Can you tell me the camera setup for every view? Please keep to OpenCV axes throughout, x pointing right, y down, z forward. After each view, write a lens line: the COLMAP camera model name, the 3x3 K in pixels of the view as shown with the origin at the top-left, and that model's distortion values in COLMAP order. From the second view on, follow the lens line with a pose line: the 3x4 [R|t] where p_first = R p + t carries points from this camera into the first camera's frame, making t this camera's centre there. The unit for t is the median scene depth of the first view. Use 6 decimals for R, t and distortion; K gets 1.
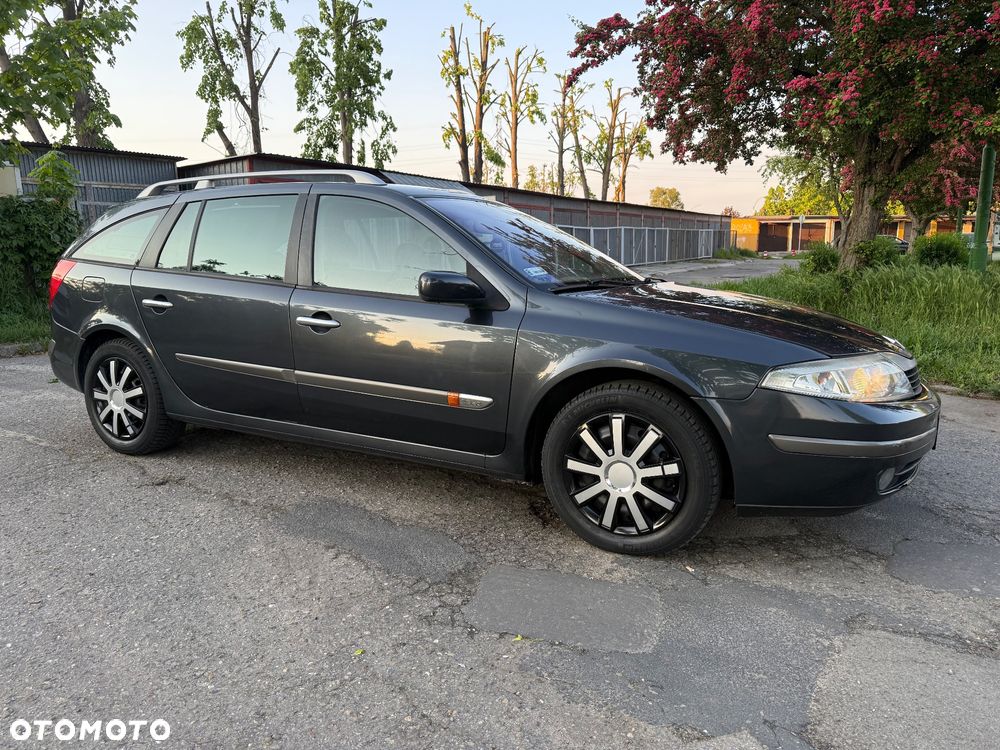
lens RADIAL K [[719.1, 0, 500.0], [0, 719.1, 375.0], [0, 0, 1]] dist [0.041387, -0.056226]
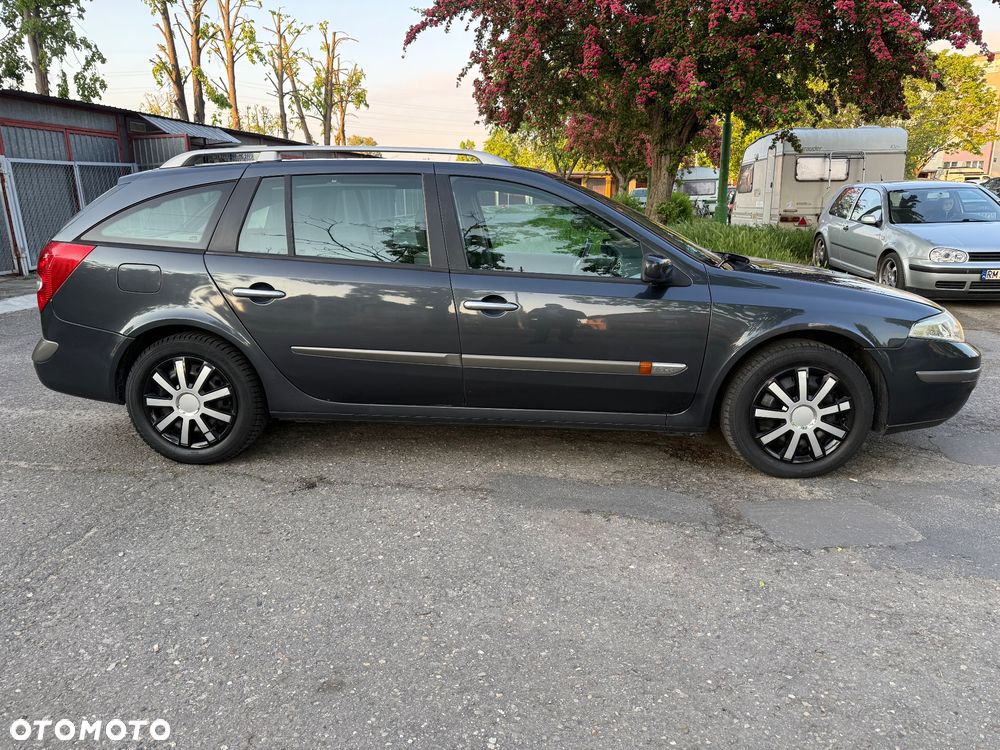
lens RADIAL K [[719.1, 0, 500.0], [0, 719.1, 375.0], [0, 0, 1]] dist [0.041387, -0.056226]
pose [[0.909433, -0.097390, 0.404285, -0.101150], [0.069461, 0.994107, 0.083222, -0.009043], [-0.410007, -0.047603, 0.910839, 0.009694]]
